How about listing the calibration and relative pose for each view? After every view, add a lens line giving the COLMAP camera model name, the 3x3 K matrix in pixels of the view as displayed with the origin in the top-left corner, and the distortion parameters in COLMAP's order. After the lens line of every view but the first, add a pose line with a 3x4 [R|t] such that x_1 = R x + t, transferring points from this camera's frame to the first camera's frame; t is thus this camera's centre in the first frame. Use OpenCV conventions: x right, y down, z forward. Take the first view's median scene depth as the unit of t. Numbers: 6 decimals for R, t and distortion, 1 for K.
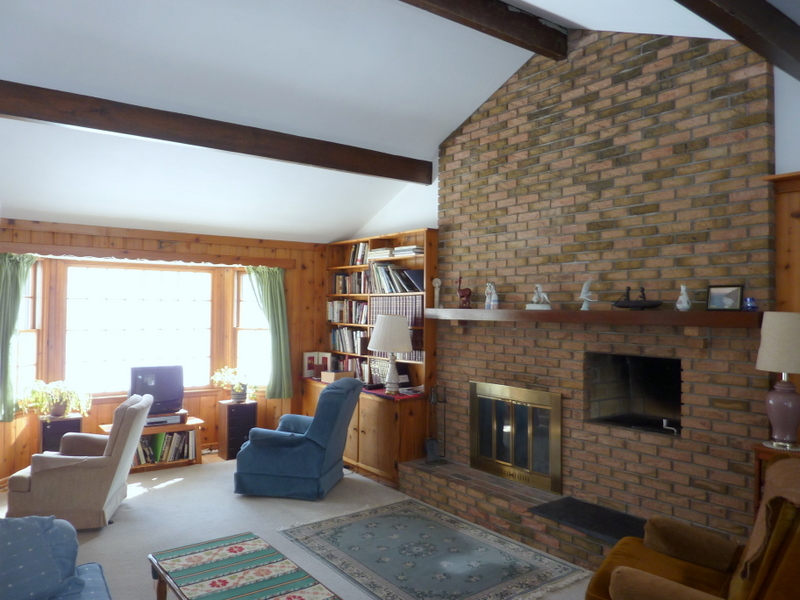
lens RADIAL K [[597.9, 0, 399.9], [0, 597.9, 300.6], [0, 0, 1]] dist [-0.013042, -0.023327]
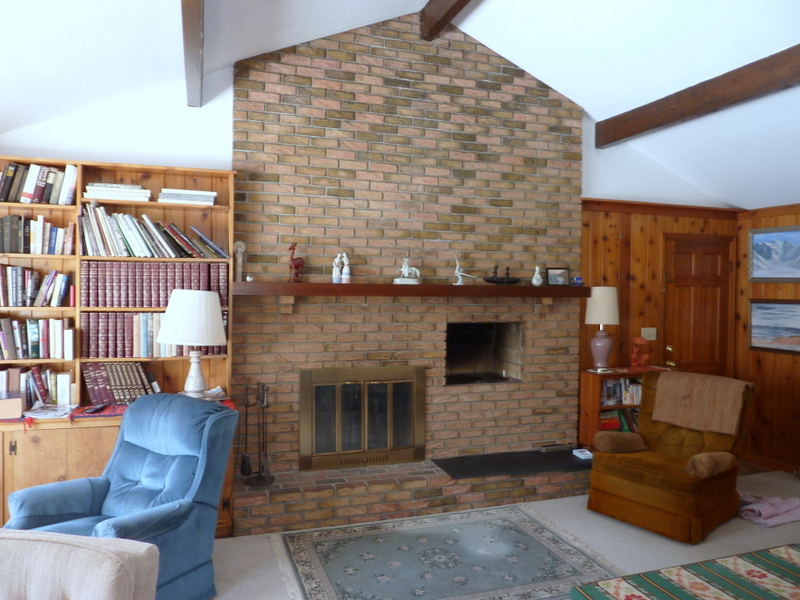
lens RADIAL K [[597.9, 0, 399.8], [0, 597.9, 300.3], [0, 0, 1]] dist [-0.013042, -0.023327]
pose [[0.308256, -0.024109, 0.950998, -0.761843], [-0.020563, 0.999276, 0.031998, 0.011054], [-0.951081, -0.029418, 0.307537, 0.748661]]
